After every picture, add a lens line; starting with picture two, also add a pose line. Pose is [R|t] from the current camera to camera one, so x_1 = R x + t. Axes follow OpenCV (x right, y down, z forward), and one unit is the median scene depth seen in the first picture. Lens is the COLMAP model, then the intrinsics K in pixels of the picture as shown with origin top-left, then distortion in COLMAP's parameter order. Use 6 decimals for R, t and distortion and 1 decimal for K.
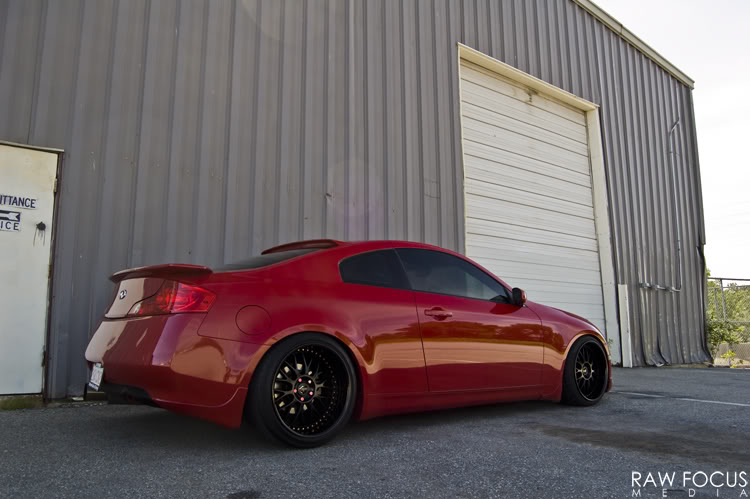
lens RADIAL K [[573.5, 0, 370.2], [0, 573.5, 252.6], [0, 0, 1]] dist [-0.079298, 0.031172]
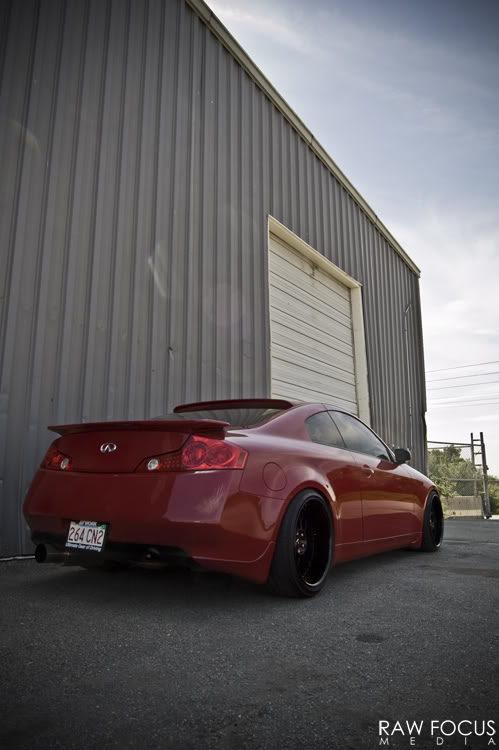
lens RADIAL K [[573.5, 0, 259.4], [0, 573.5, 378.3], [0, 0, 1]] dist [-0.079298, 0.031172]
pose [[0.939739, 0.069653, 0.334722, -0.162518], [-0.055237, 0.997097, -0.052409, -0.003013], [-0.337400, 0.030762, 0.940858, -0.000692]]
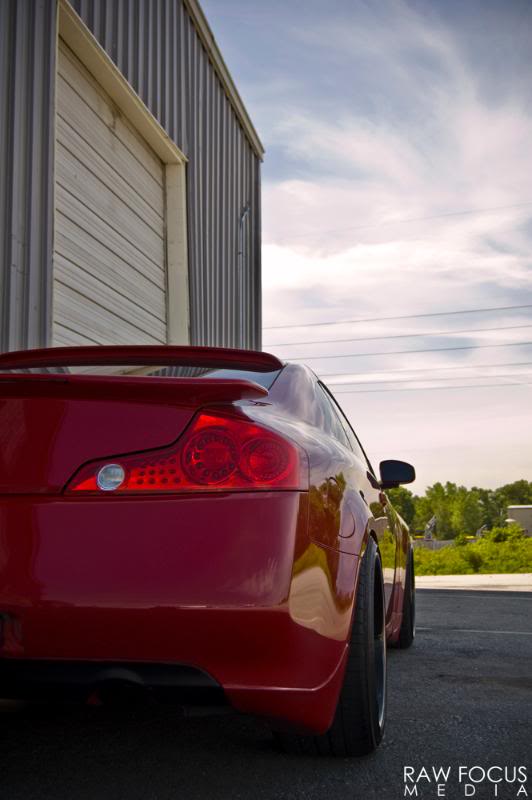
lens RADIAL K [[1030.1, 0, 266.0], [0, 1030.1, 400.0], [0, 0, 1]] dist [-0.127007, -0.008047]
pose [[0.753665, 0.094705, 0.650400, -0.231678], [-0.106558, 0.994079, -0.021271, 0.012355], [-0.648563, -0.053274, 0.759294, 0.097367]]
